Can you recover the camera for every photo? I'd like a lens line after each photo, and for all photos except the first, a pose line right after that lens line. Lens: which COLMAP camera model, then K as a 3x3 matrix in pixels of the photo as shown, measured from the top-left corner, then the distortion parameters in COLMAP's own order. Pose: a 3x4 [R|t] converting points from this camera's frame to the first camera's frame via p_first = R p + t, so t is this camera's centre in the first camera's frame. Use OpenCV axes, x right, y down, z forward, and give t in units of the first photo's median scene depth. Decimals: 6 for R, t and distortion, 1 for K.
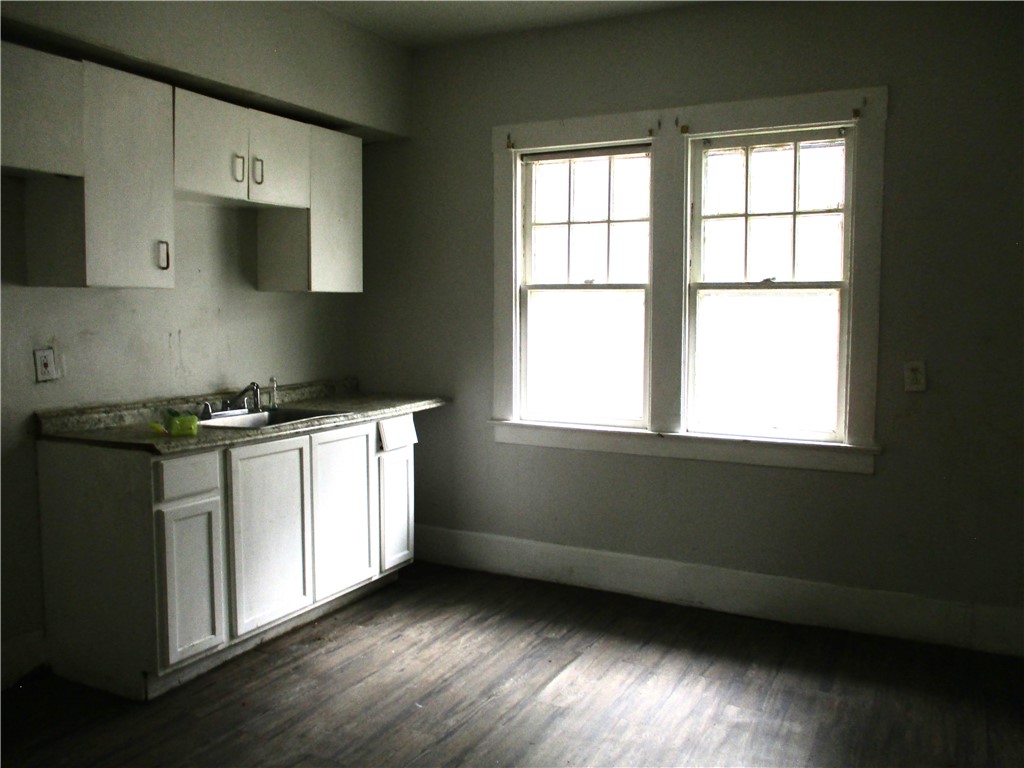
lens RADIAL K [[853.7, 0, 512.8], [0, 853.7, 390.1], [0, 0, 1]] dist [-0.002113, 0.002459]
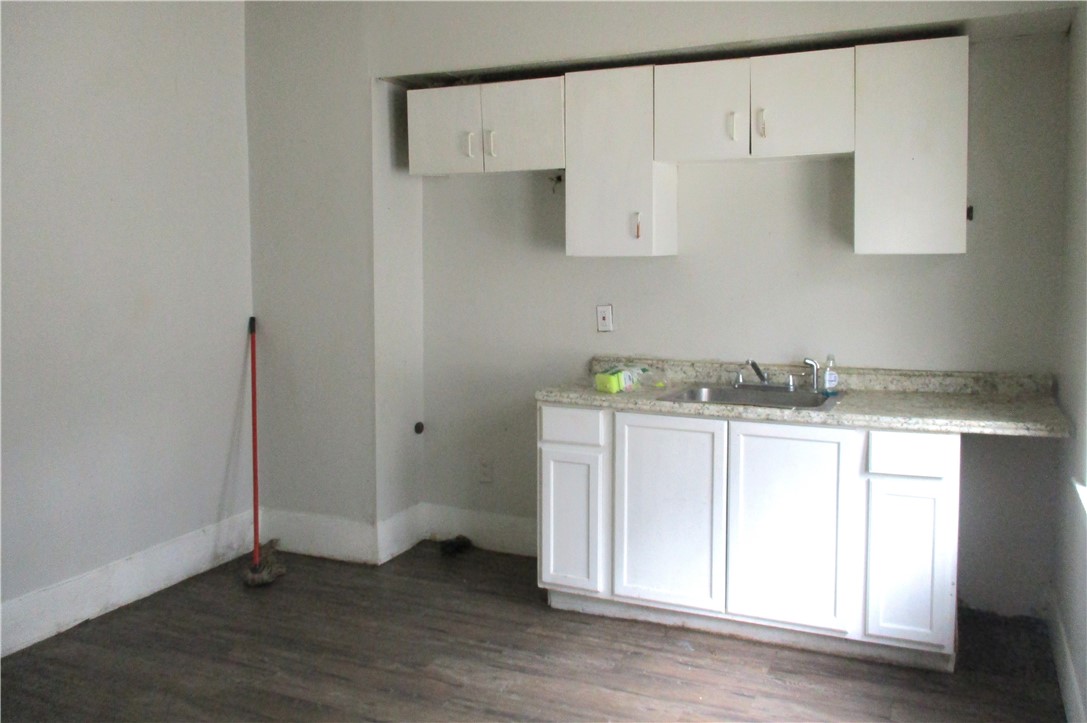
lens RADIAL K [[894.7, 0, 544.2], [0, 894.7, 349.6], [0, 0, 1]] dist [-0.016514, -0.006466]
pose [[0.056675, 0.103095, -0.993056, 0.678078], [-0.087235, 0.991362, 0.097941, -0.096834], [0.994574, 0.081078, 0.065179, 0.783954]]
